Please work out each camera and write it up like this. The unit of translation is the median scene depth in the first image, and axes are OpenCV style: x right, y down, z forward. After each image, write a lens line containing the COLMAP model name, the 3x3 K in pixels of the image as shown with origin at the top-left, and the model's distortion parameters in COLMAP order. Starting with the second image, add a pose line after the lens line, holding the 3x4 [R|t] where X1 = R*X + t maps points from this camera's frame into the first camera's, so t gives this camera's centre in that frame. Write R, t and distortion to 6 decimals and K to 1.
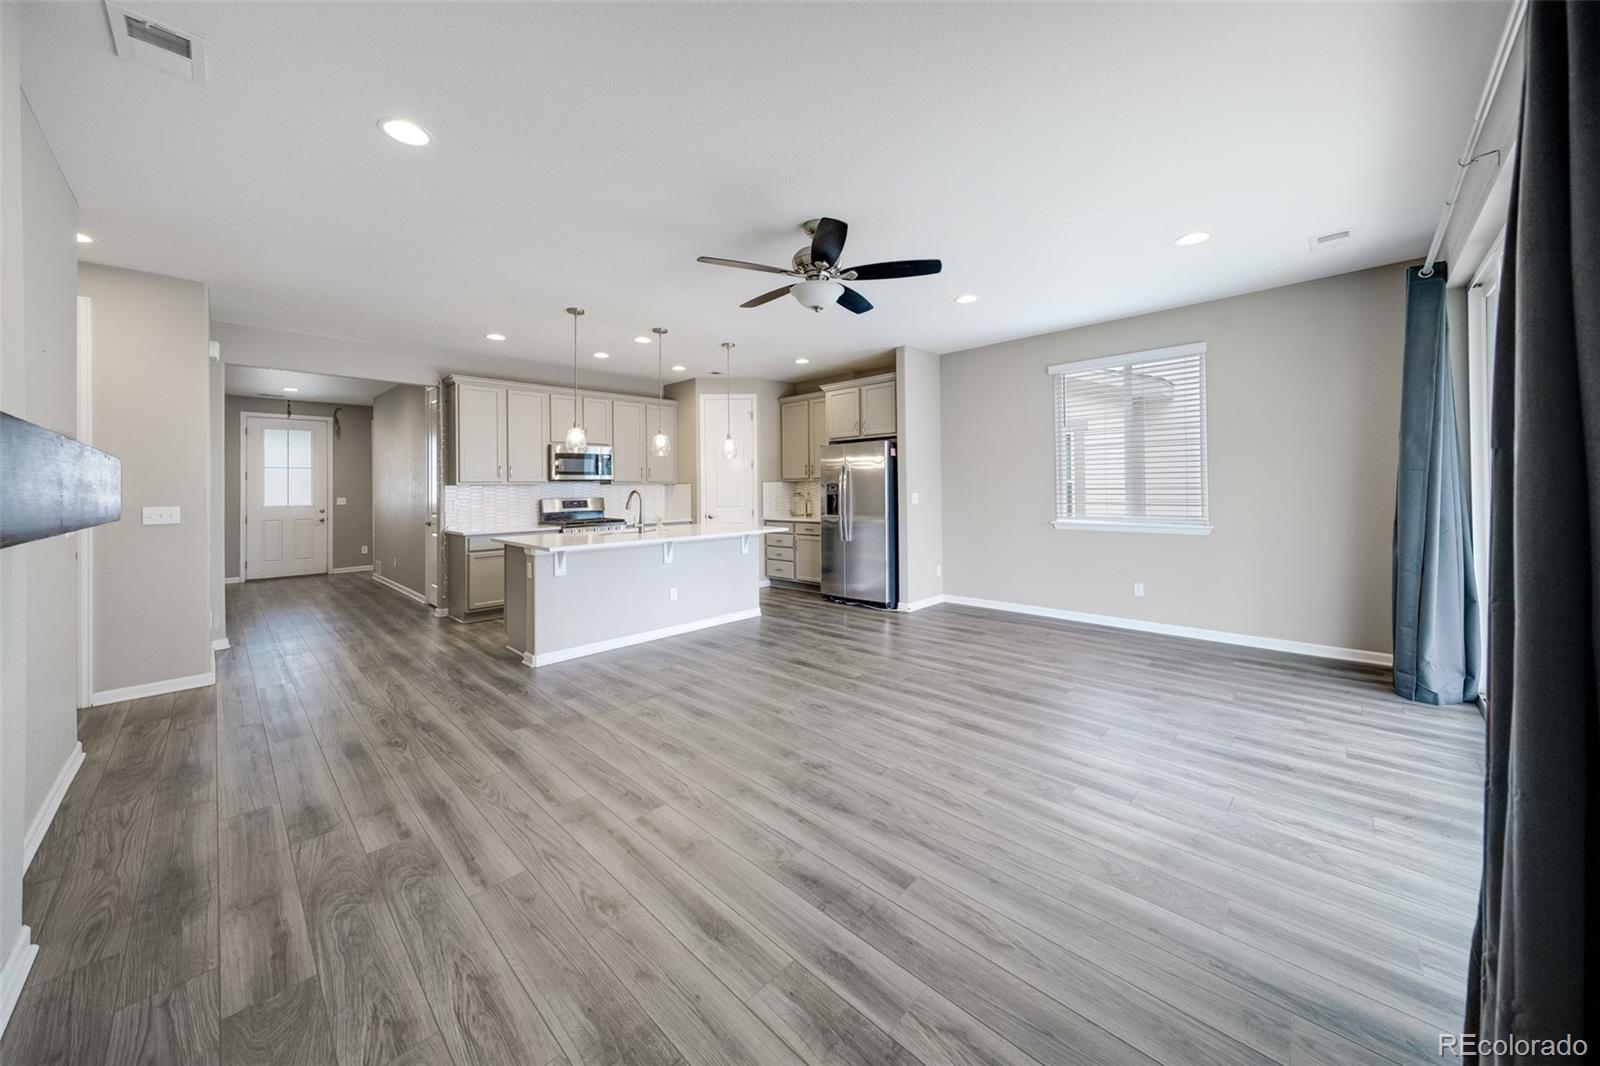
lens RADIAL K [[564.6, 0, 801.1], [0, 564.6, 485.5], [0, 0, 1]] dist [0.001775, 0.000229]
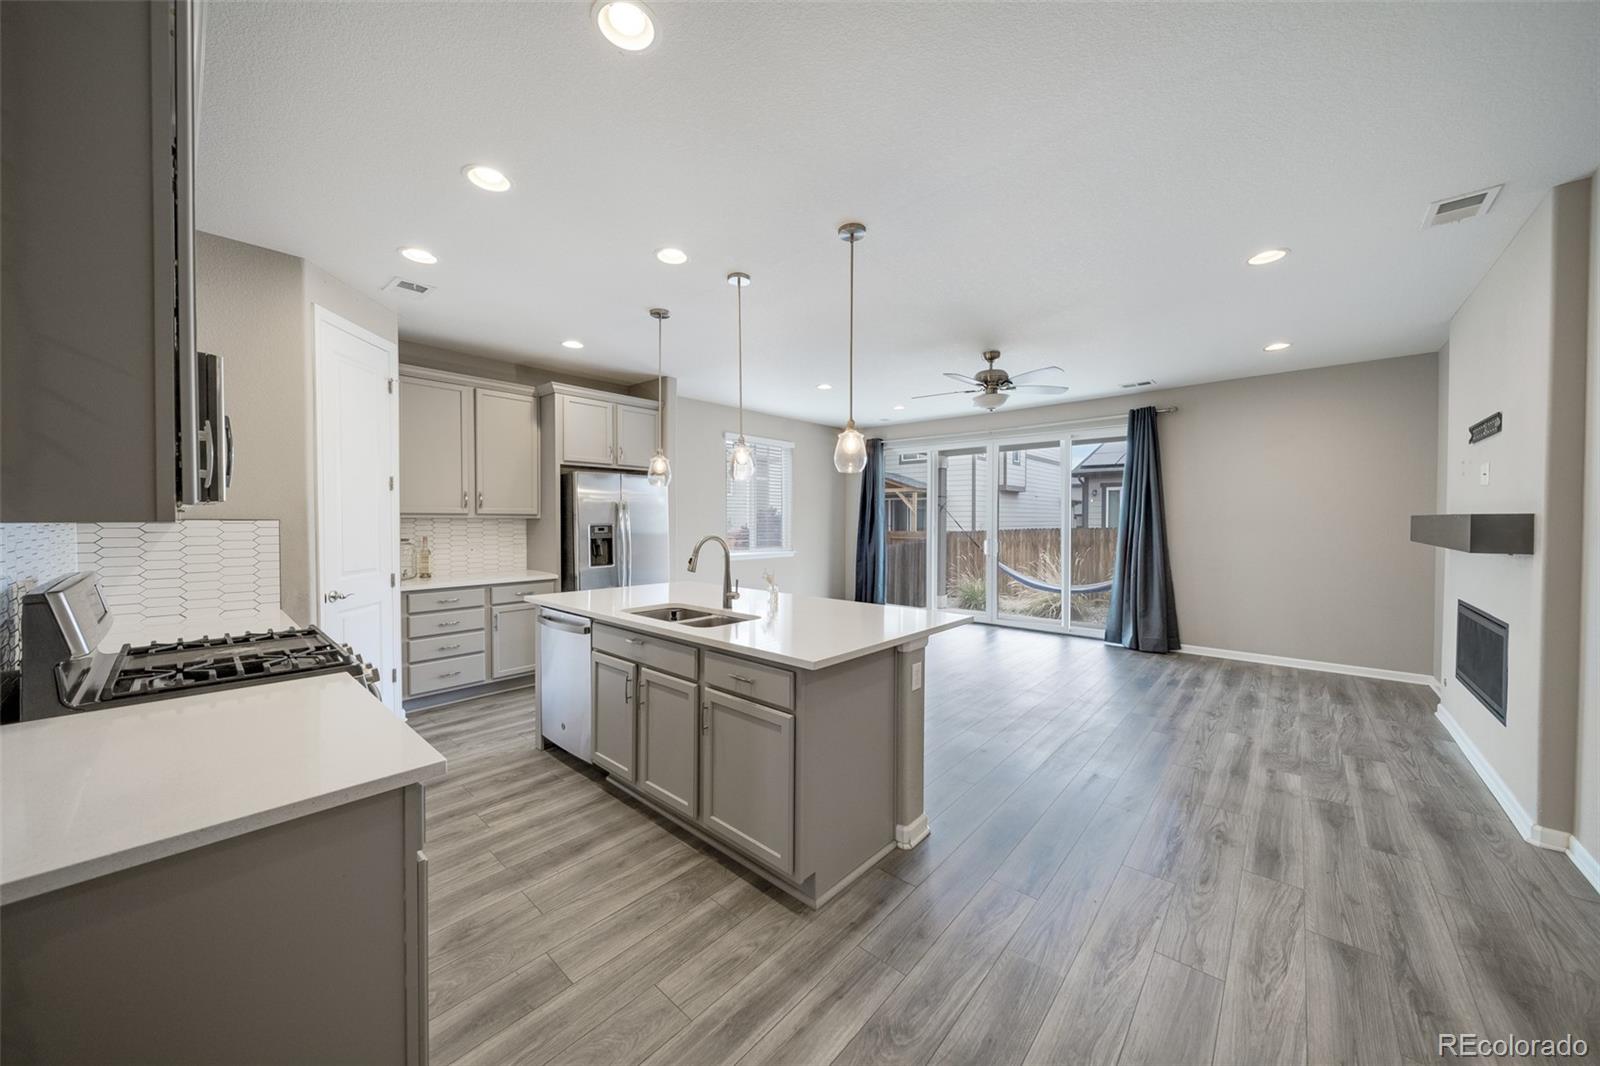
lens RADIAL K [[557.3, 0, 800.0], [0, 557.3, 533.0], [0, 0, 1]] dist [-0.000515, -0.000243]
pose [[-0.042109, -0.010947, 0.999053, -1.950523], [-0.005838, 0.999926, 0.010711, -0.003575], [-0.999096, -0.005382, -0.042170, 2.139811]]
